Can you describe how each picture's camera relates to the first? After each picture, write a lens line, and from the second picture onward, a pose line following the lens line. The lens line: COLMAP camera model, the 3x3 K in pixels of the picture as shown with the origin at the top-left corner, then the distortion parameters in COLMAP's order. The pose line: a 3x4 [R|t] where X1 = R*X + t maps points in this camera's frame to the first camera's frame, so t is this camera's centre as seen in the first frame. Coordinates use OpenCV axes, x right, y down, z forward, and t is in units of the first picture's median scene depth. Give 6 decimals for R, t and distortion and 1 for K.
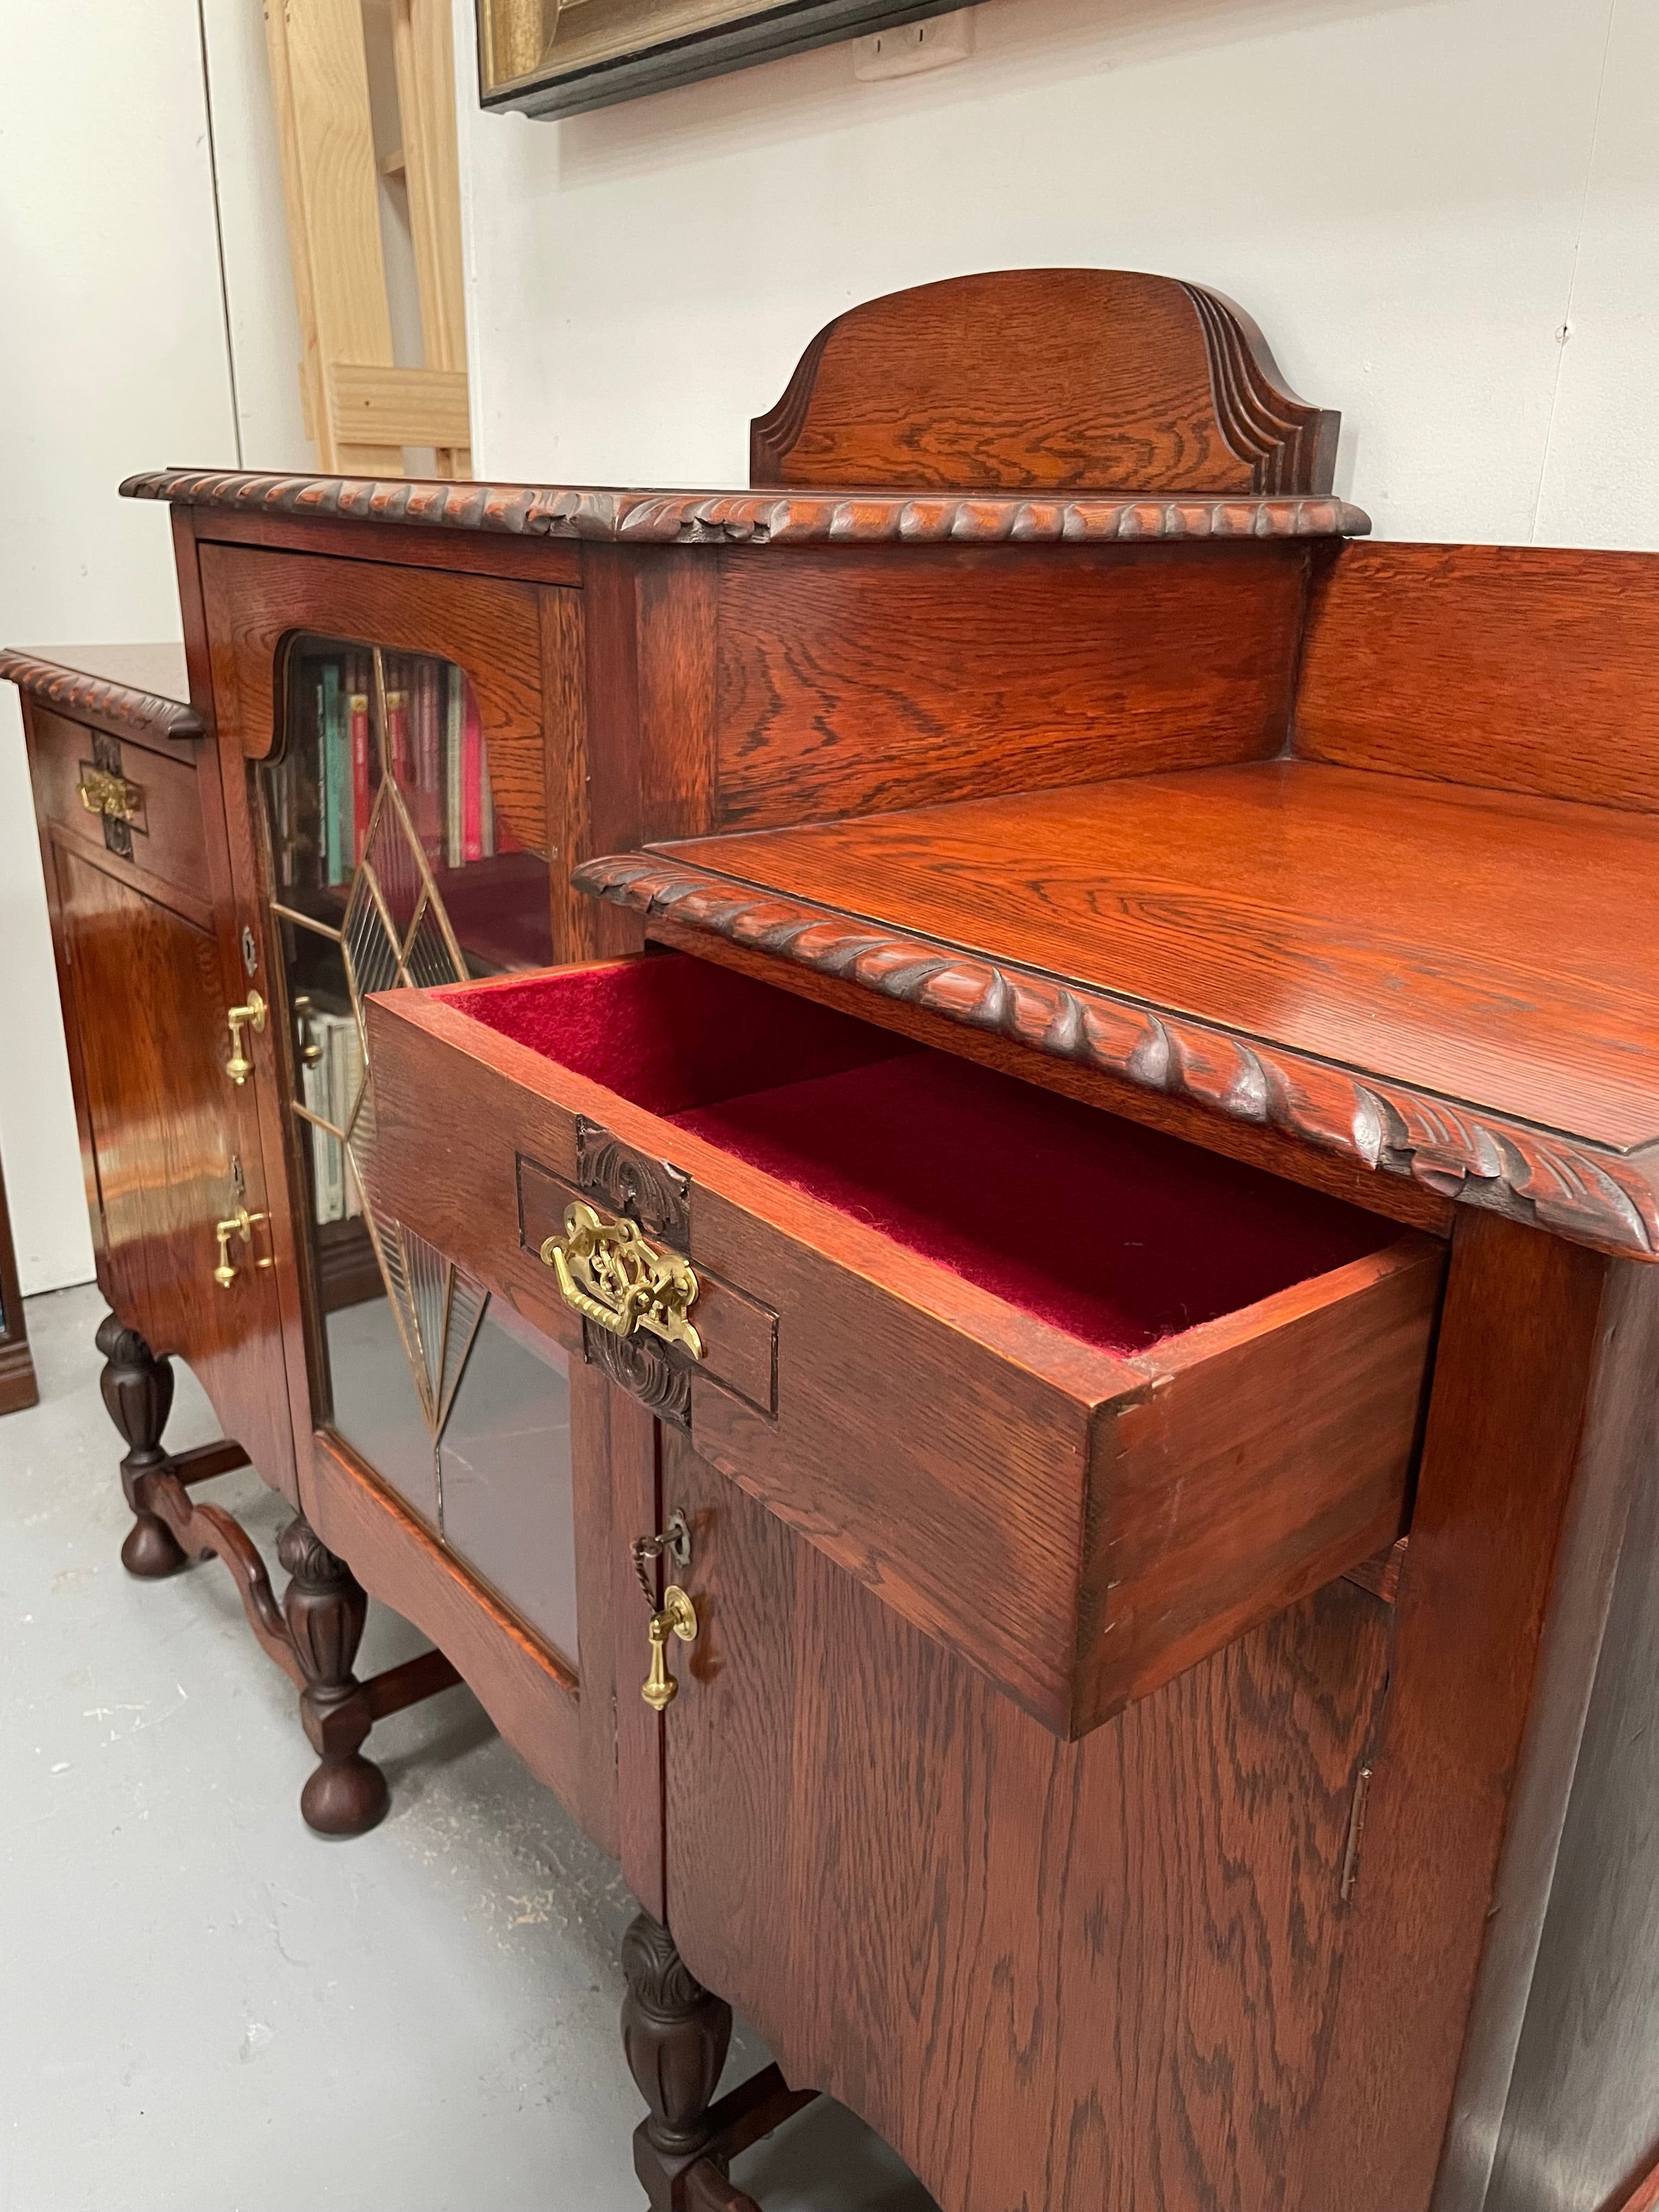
lens RADIAL K [[1680.1, 0, 816.8], [0, 1680.1, 1094.3], [0, 0, 1]] dist [0.076540, -0.103212]
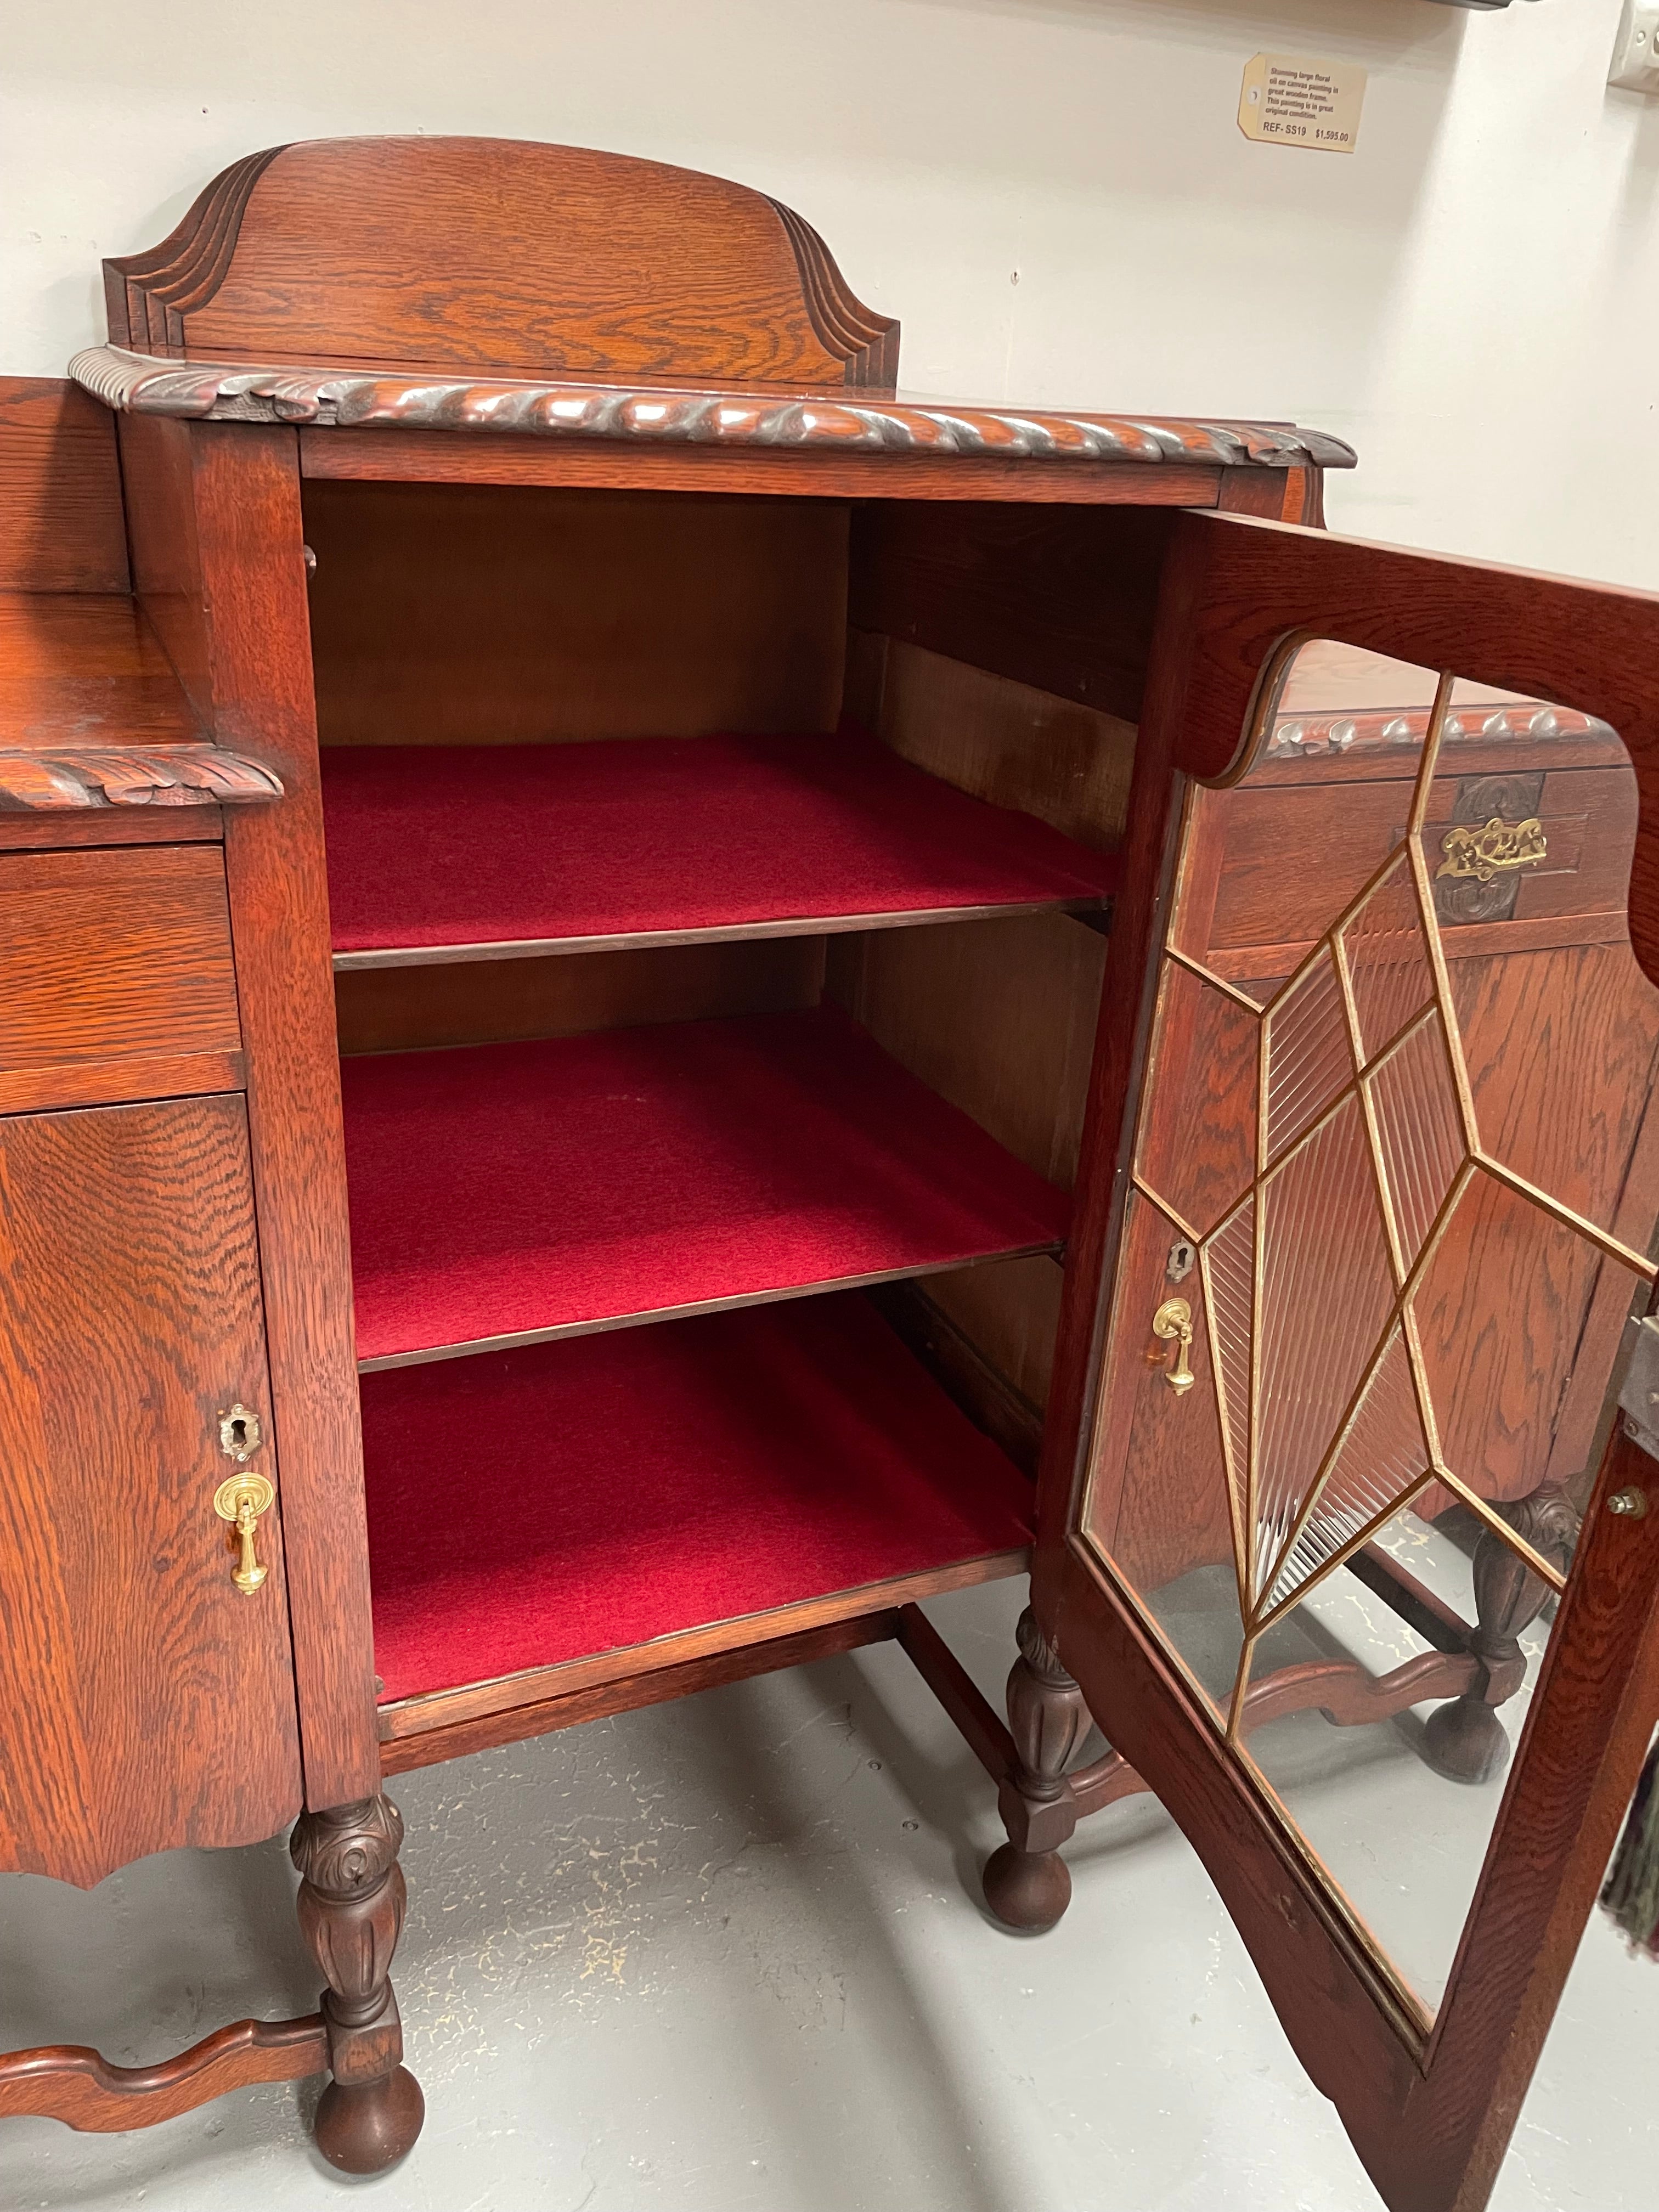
lens RADIAL K [[1671.9, 0, 812.7], [0, 1671.9, 1114.7], [0, 0, 1]] dist [0.090408, -0.125184]
pose [[0.259245, -0.398115, 0.879941, -0.982553], [0.283517, 0.902320, 0.324712, -0.263159], [-0.923261, 0.165298, 0.346795, 0.636001]]
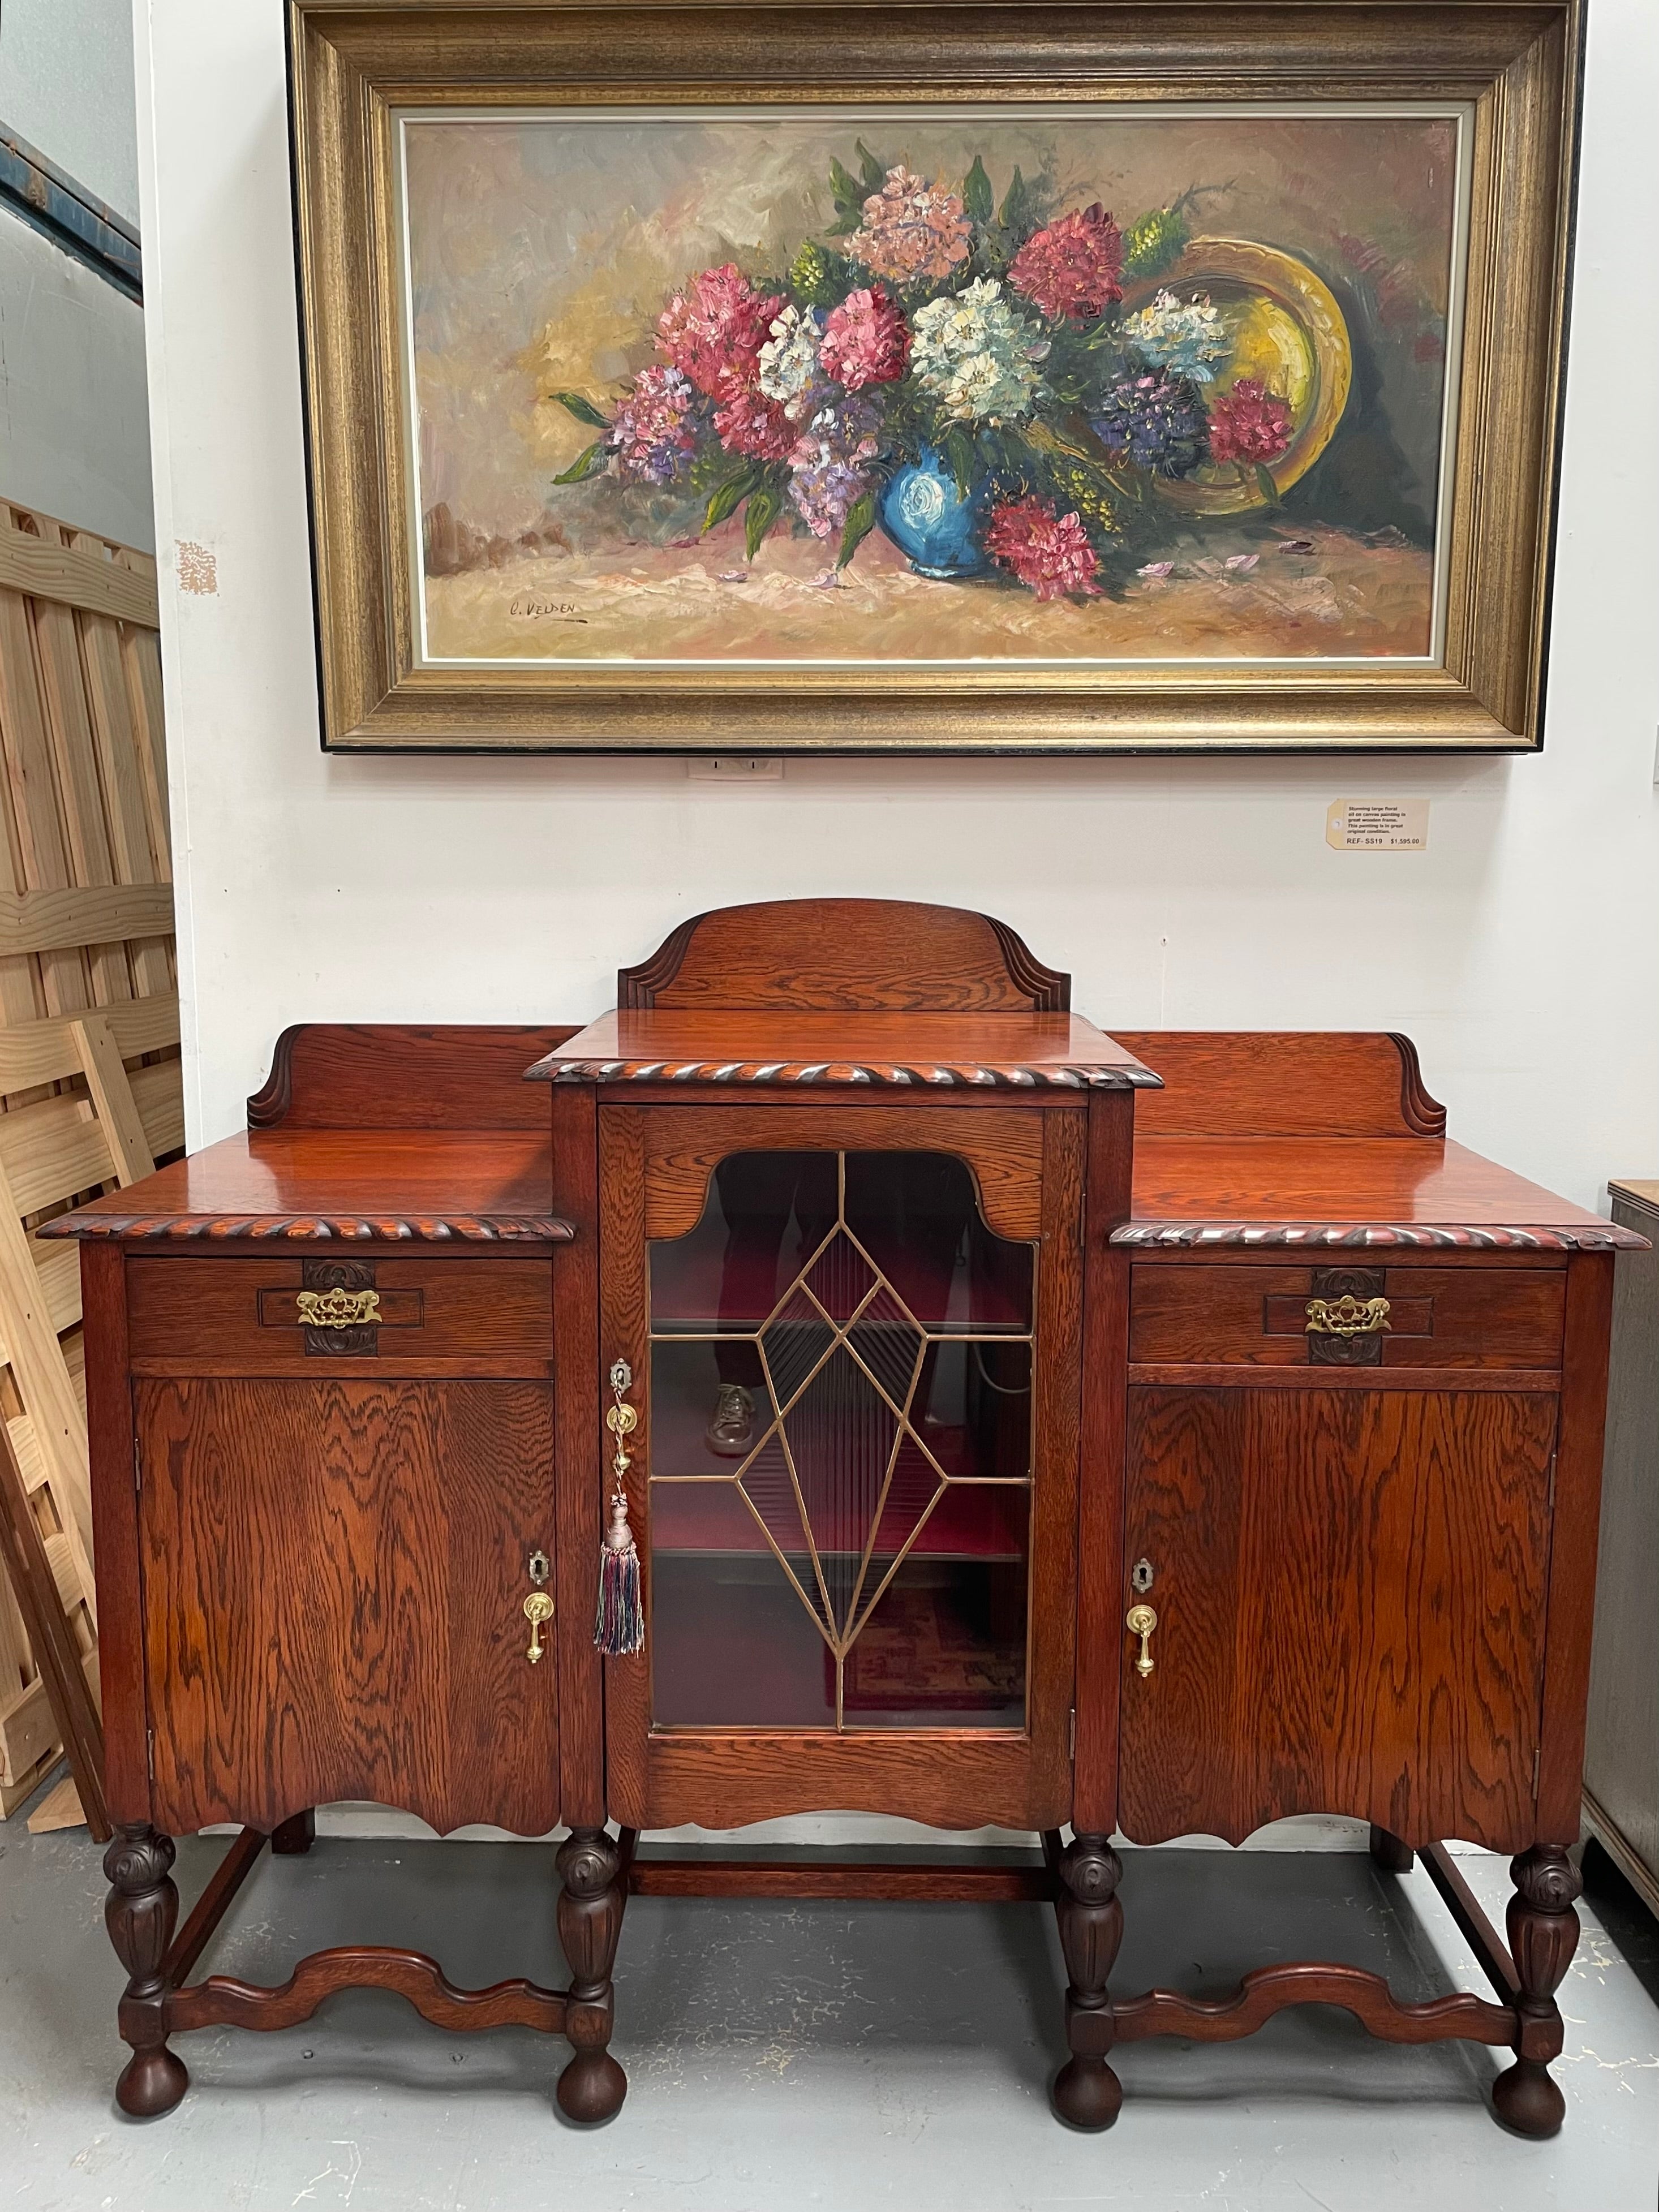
lens RADIAL K [[1721.6, 0, 824.1], [0, 1721.6, 1082.6], [0, 0, 1]] dist [0.081440, -0.108080]
pose [[0.638374, -0.126146, 0.759319, -1.376796], [0.270534, 0.960313, -0.067905, -0.188140], [-0.720618, 0.248770, 0.647165, -0.117910]]
